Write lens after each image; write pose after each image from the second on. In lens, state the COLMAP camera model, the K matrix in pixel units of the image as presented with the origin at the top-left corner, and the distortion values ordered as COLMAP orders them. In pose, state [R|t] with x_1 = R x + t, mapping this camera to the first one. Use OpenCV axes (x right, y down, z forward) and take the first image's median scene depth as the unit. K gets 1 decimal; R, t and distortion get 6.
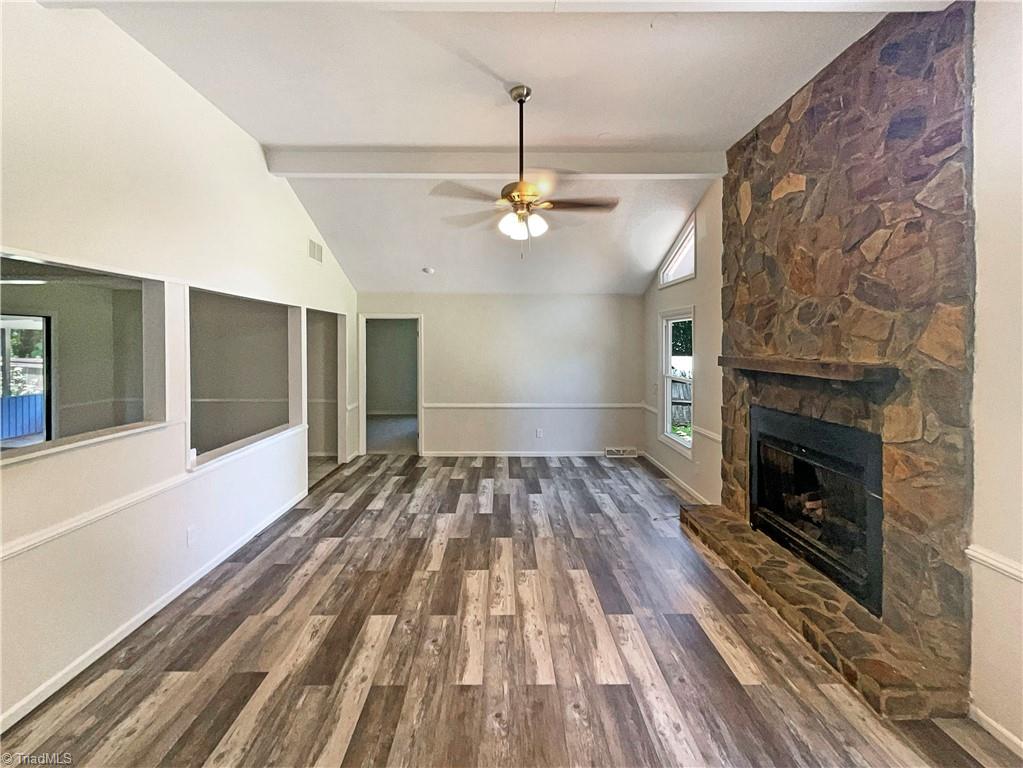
lens RADIAL K [[428.6, 0, 506.7], [0, 428.6, 349.3], [0, 0, 1]] dist [0.000643, 0.000242]
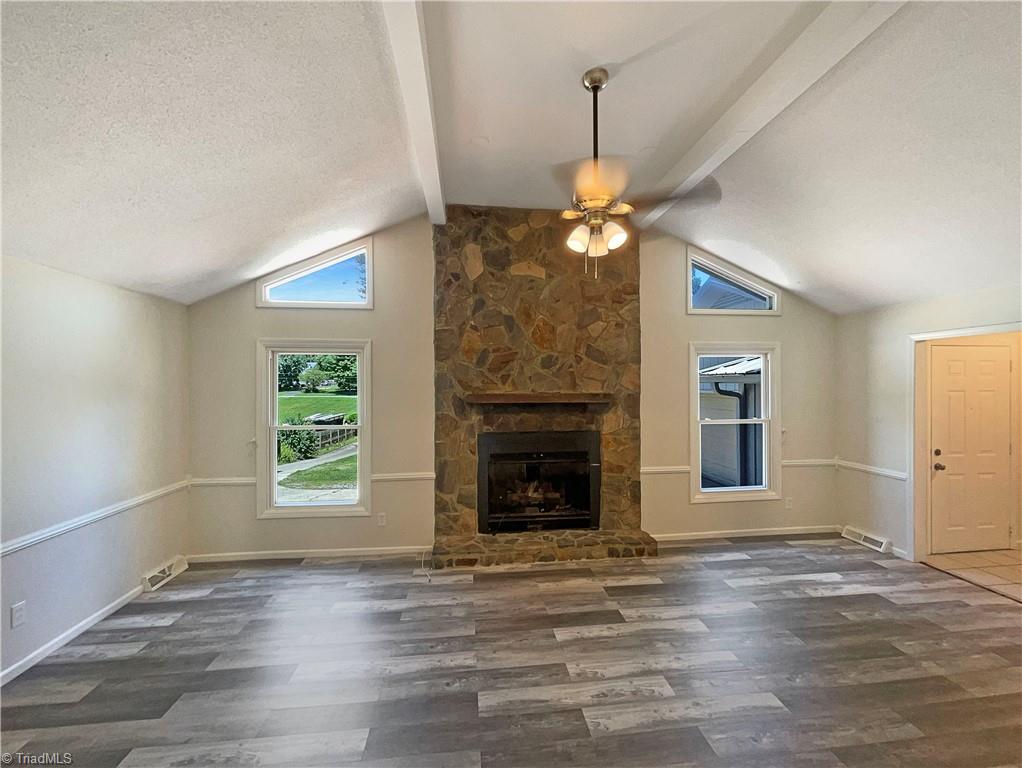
lens RADIAL K [[438.5, 0, 511.0], [0, 438.5, 384.0], [0, 0, 1]] dist [-0.000437, -0.000219]
pose [[-0.113491, 0.003826, 0.993532, -0.783523], [0.018031, 0.999836, -0.001791, -0.006806], [-0.993375, 0.017712, -0.113541, 1.269272]]
